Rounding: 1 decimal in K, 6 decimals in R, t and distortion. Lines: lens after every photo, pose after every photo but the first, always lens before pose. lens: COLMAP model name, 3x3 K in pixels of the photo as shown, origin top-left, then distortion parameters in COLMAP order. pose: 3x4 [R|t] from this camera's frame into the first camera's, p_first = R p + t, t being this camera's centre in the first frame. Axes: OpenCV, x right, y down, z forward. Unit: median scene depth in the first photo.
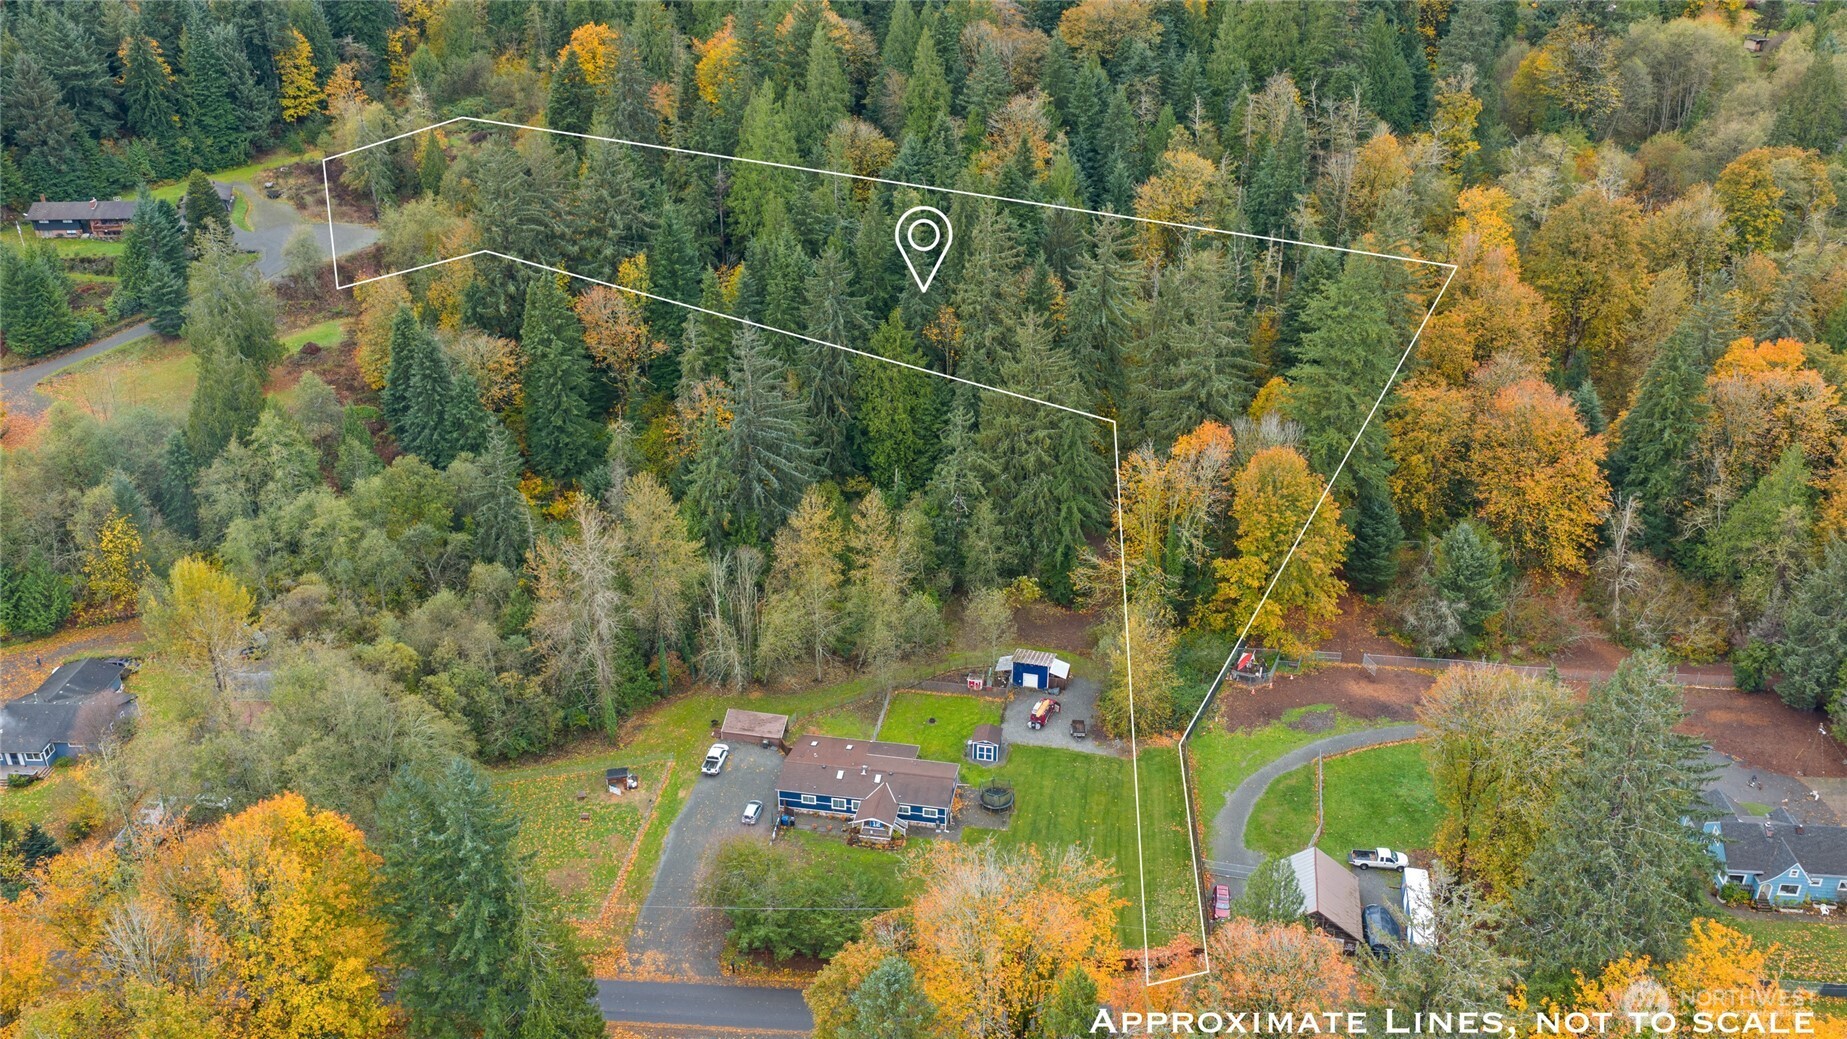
lens RADIAL K [[1524.7, 0, 923.5], [0, 1524.7, 519.5], [0, 0, 1]] dist [0.079414, -0.184756]
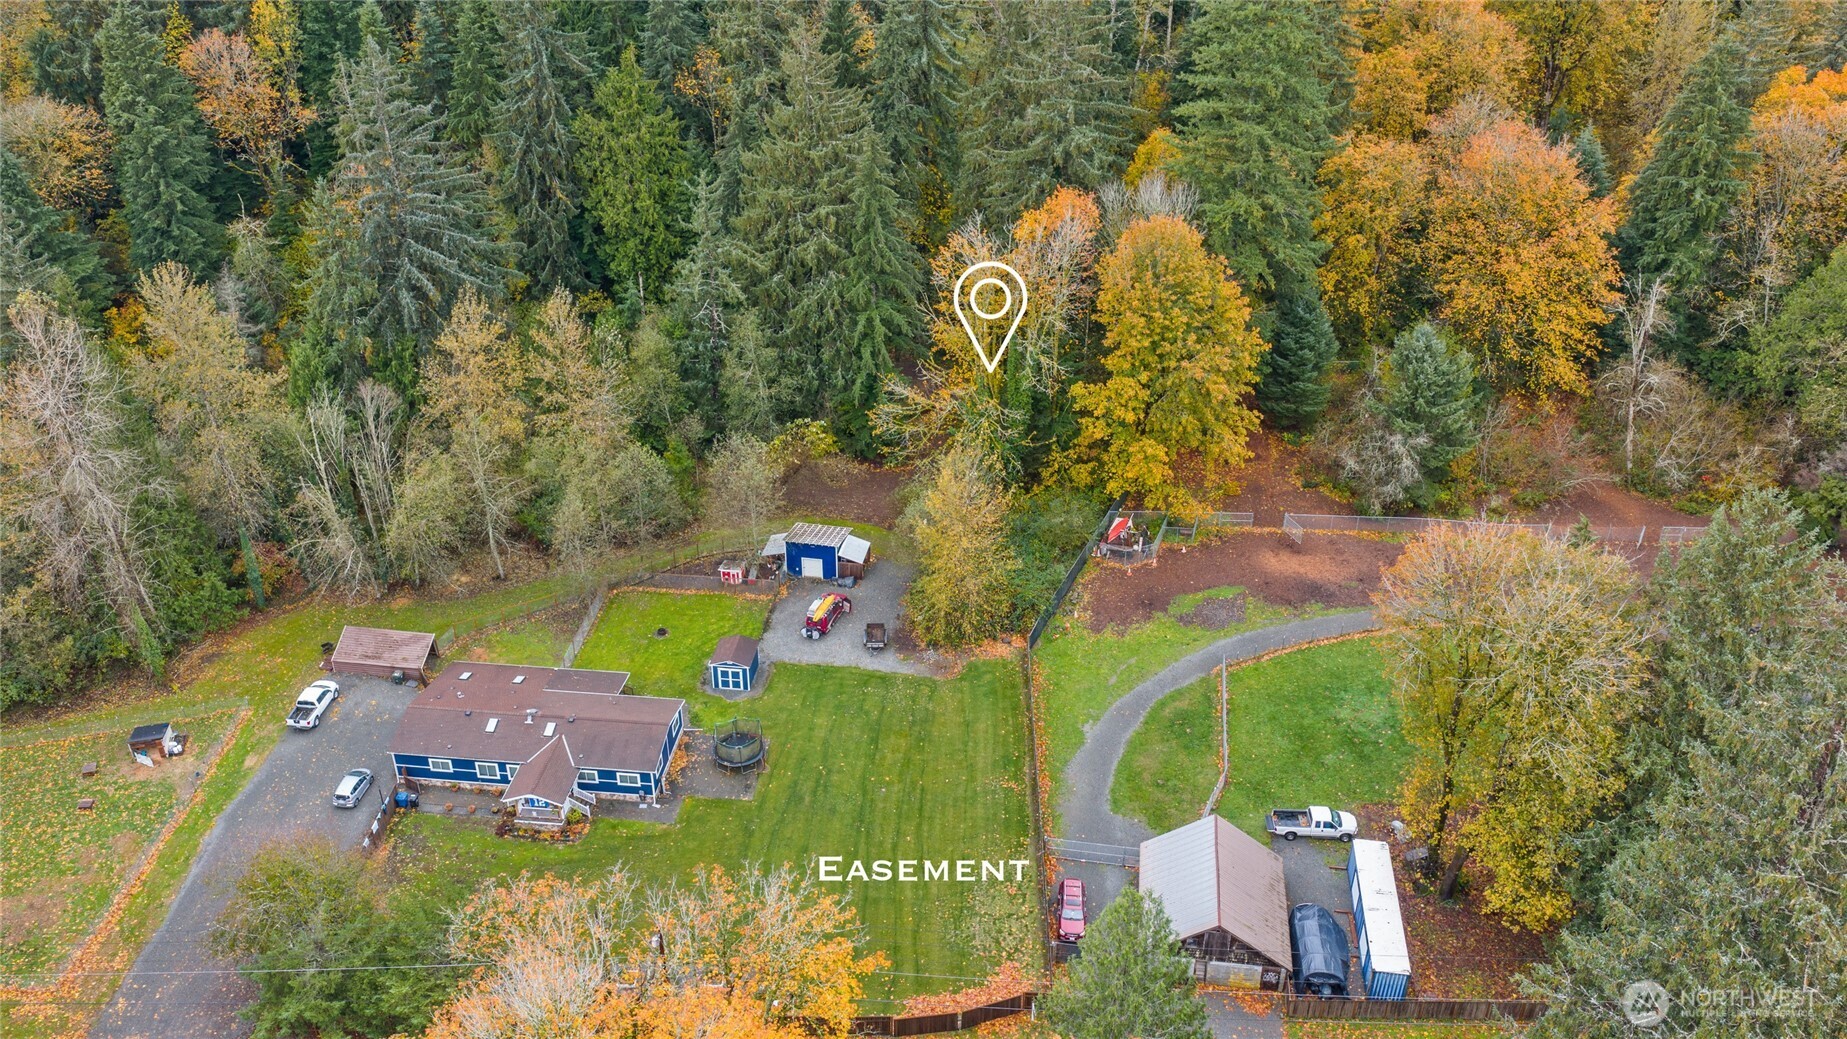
lens RADIAL K [[1492.0, 0, 928.5], [0, 1492.0, 524.8], [0, 0, 1]] dist [0.070137, -0.127573]
pose [[0.998172, -0.031328, 0.051677, 0.087125], [0.026899, 0.996079, 0.084278, 0.030162], [-0.054115, -0.082733, 0.995101, 0.320855]]
